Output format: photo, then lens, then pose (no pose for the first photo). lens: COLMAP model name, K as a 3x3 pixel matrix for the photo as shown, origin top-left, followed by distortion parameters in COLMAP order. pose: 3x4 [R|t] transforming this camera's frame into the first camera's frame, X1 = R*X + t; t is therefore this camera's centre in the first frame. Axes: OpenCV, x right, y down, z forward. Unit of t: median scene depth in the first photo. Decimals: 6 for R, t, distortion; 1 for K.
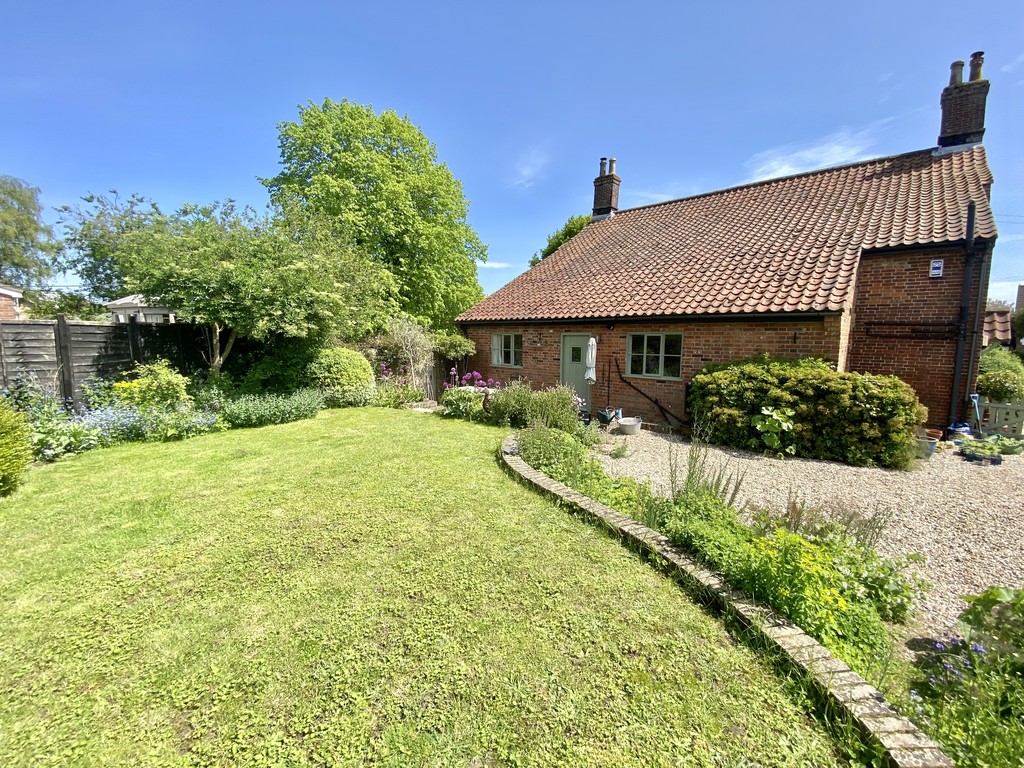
lens RADIAL K [[418.2, 0, 510.5], [0, 418.2, 387.4], [0, 0, 1]] dist [0.014579, -0.018237]
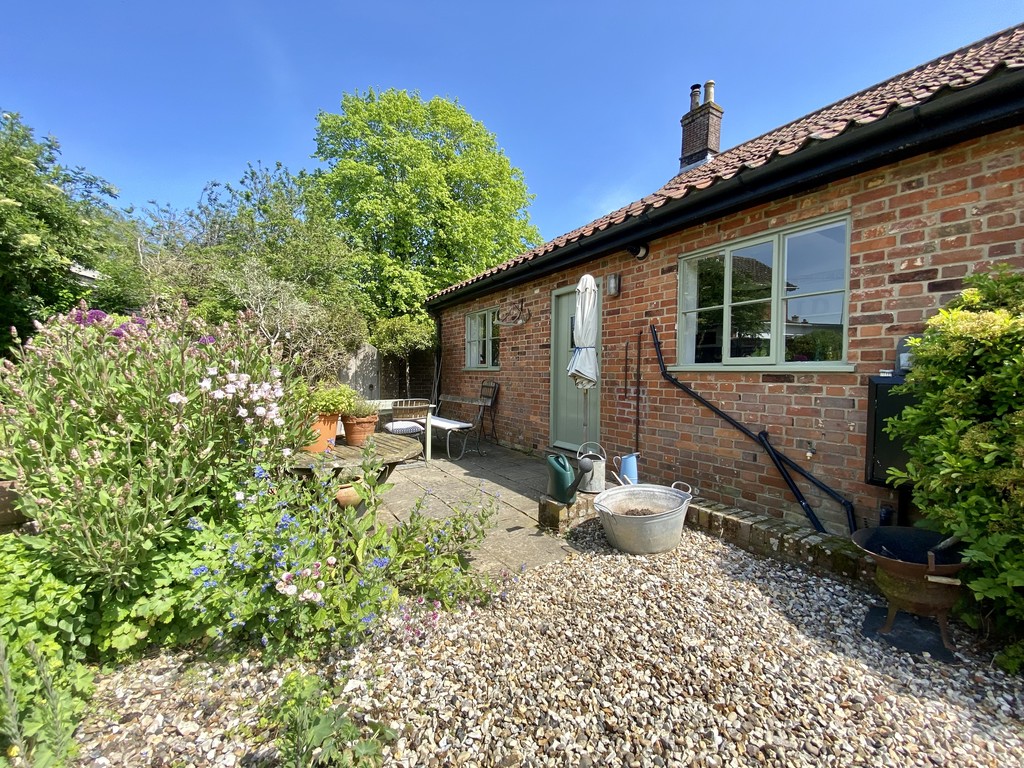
lens RADIAL K [[418.2, 0, 510.5], [0, 418.2, 387.4], [0, 0, 1]] dist [0.014579, -0.018237]
pose [[0.962942, 0.012616, -0.269414, 0.225131], [-0.037169, 0.995582, -0.086230, 0.027529], [0.267136, 0.093048, 0.959156, 0.574428]]
